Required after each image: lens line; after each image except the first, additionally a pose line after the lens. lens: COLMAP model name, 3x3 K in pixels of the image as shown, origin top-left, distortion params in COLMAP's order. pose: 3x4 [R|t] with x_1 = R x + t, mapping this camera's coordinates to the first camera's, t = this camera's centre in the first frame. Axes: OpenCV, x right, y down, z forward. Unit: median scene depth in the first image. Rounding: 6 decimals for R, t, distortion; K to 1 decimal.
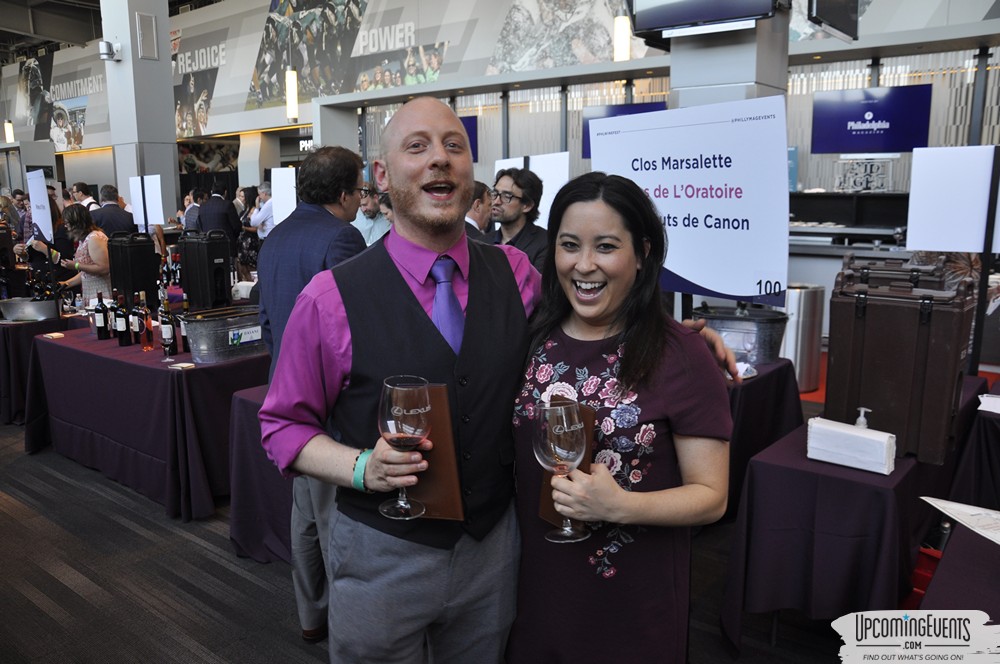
lens RADIAL K [[872.7, 0, 497.3], [0, 872.7, 337.1], [0, 0, 1]] dist [-0.127760, 0.156229]
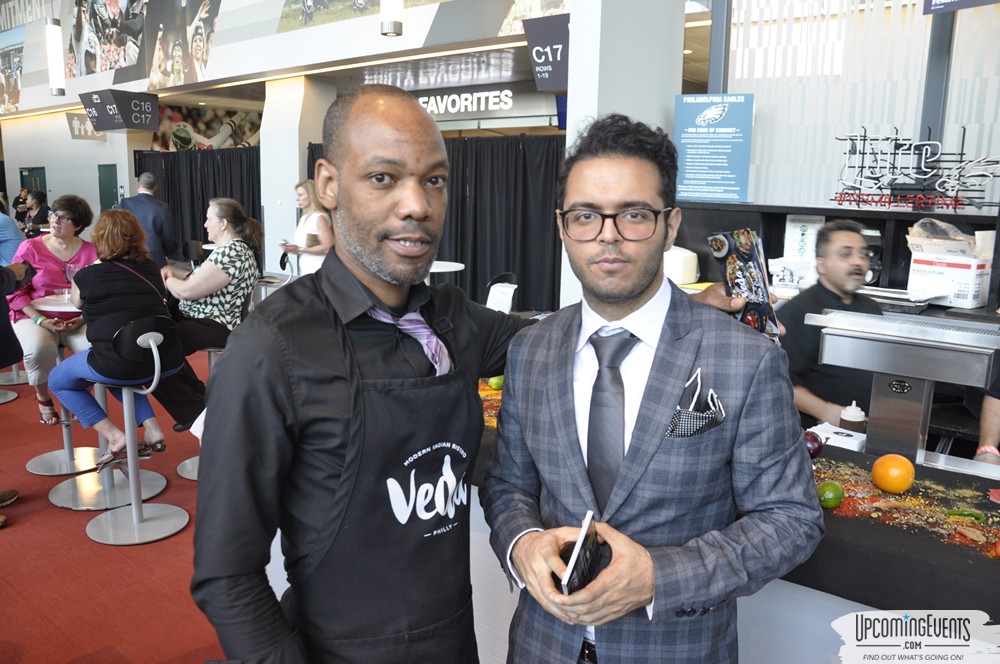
lens RADIAL K [[872.7, 0, 498.5], [0, 872.7, 334.1], [0, 0, 1]] dist [-0.127760, 0.156229]
pose [[0.999450, 0.032520, -0.006499, -0.133369], [-0.032553, 0.999457, -0.005055, -0.070697], [0.006331, 0.005263, 0.999966, 0.424952]]
